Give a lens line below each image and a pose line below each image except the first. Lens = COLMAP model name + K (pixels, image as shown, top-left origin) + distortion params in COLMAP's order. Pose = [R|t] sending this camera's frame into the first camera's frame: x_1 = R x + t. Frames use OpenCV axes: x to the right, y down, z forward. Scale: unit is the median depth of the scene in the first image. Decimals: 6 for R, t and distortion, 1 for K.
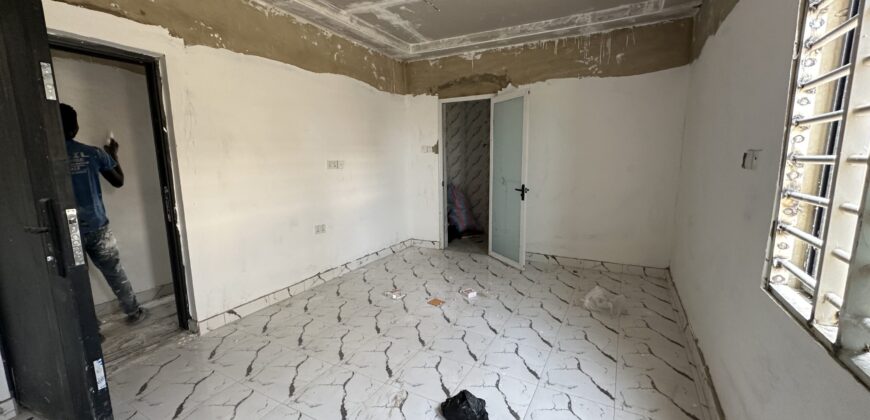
lens RADIAL K [[345.5, 0, 435.4], [0, 345.5, 209.0], [0, 0, 1]] dist [-0.001189, 0.000050]
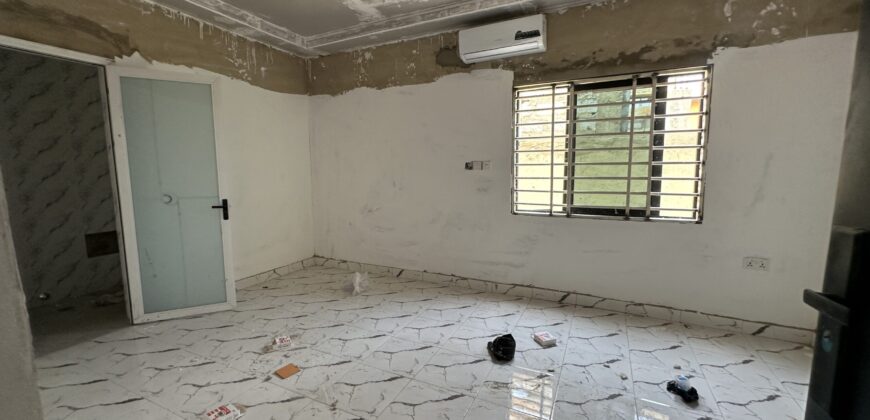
lens RADIAL K [[345.5, 0, 435.4], [0, 345.5, 209.0], [0, 0, 1]] dist [-0.001189, 0.000050]
pose [[-0.040899, -0.106650, 0.993455, -0.540325], [0.151870, 0.982071, 0.111680, -0.064586], [-0.987554, 0.155444, -0.023968, 0.554313]]
